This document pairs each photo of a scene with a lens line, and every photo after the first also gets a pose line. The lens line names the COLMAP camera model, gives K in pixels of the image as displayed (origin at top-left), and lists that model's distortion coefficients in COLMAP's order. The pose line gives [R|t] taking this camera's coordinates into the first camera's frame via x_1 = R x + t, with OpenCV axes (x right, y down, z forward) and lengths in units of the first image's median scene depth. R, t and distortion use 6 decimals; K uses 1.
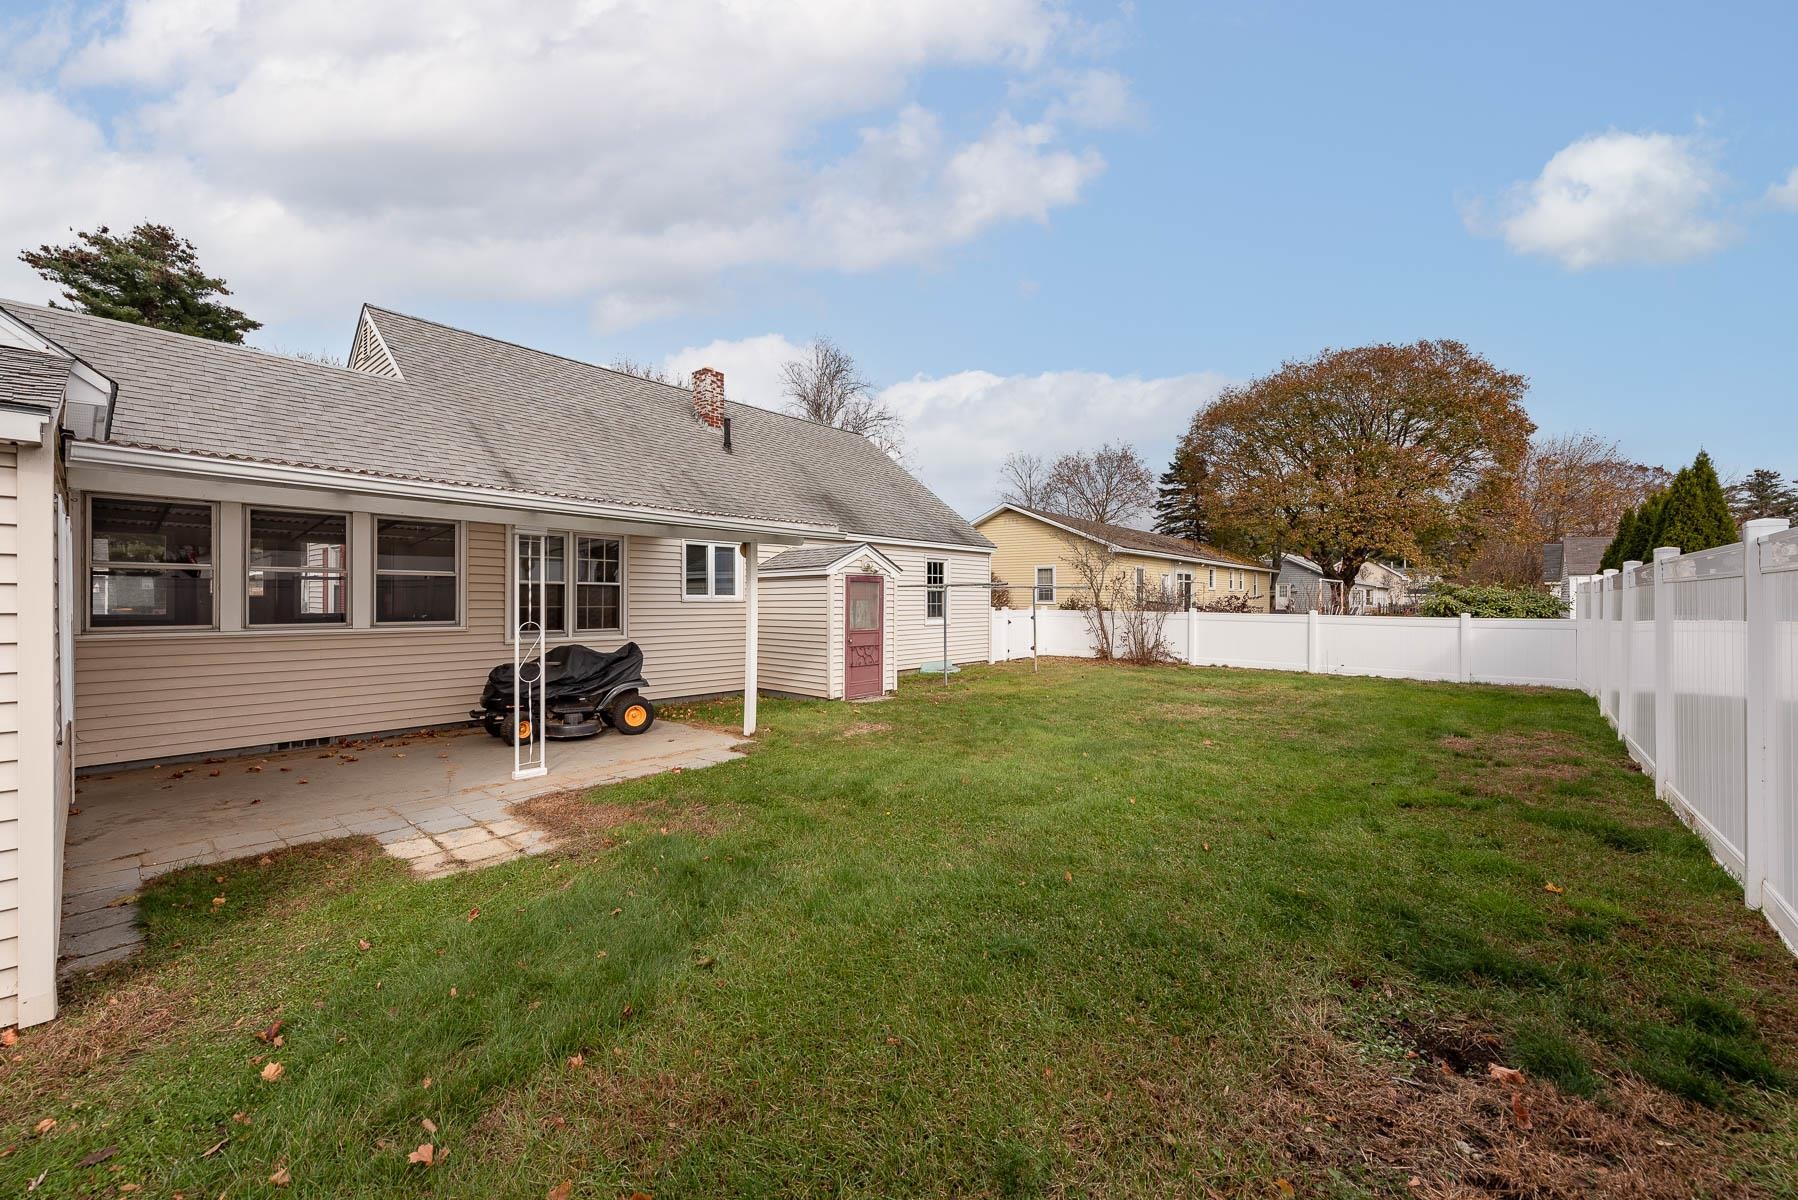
lens RADIAL K [[700.6, 0, 895.7], [0, 700.6, 601.4], [0, 0, 1]] dist [0.006419, -0.000928]
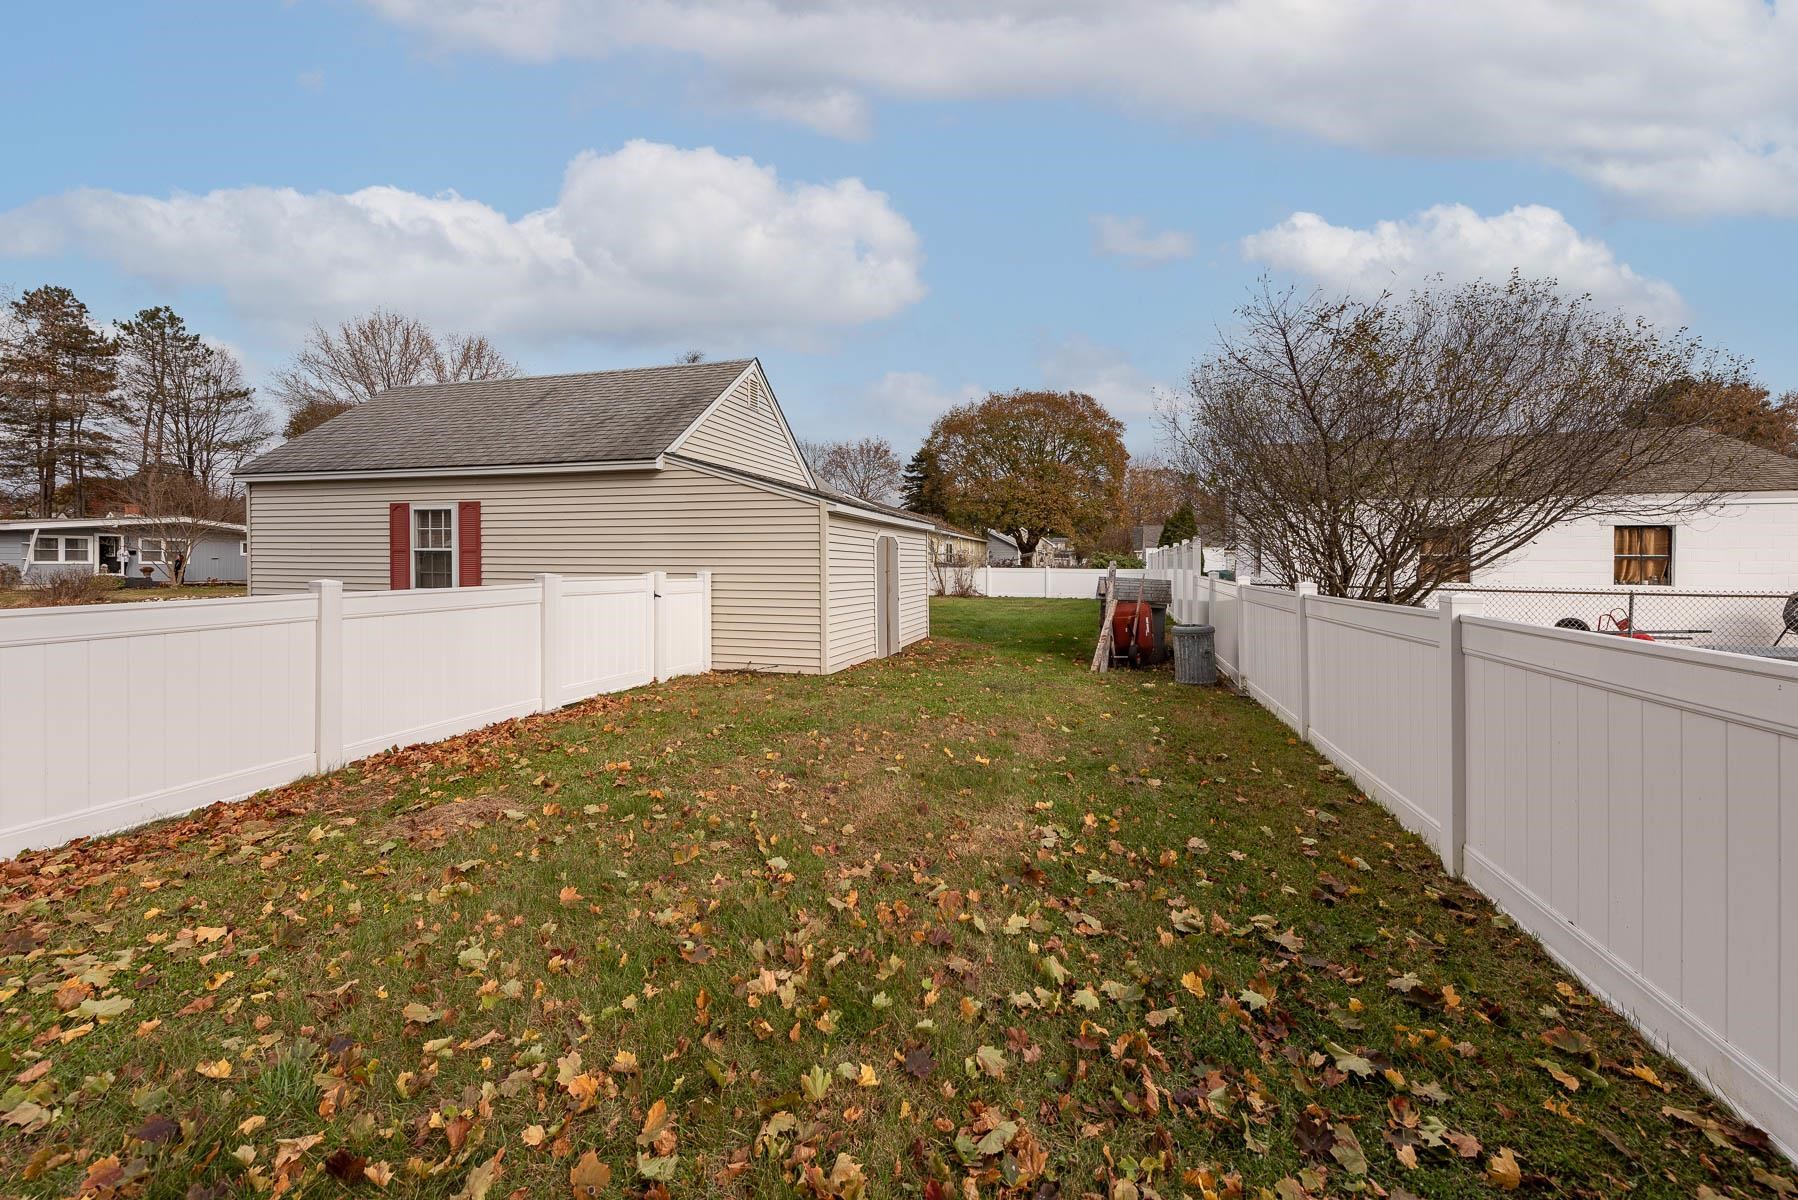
lens RADIAL K [[700.6, 0, 912.1], [0, 700.6, 564.3], [0, 0, 1]] dist [0.006419, -0.000928]
pose [[0.902460, -0.001023, 0.430773, -0.214719], [0.000750, 0.999999, 0.000802, 0.002414], [-0.430773, -0.000400, 0.902460, -0.218548]]
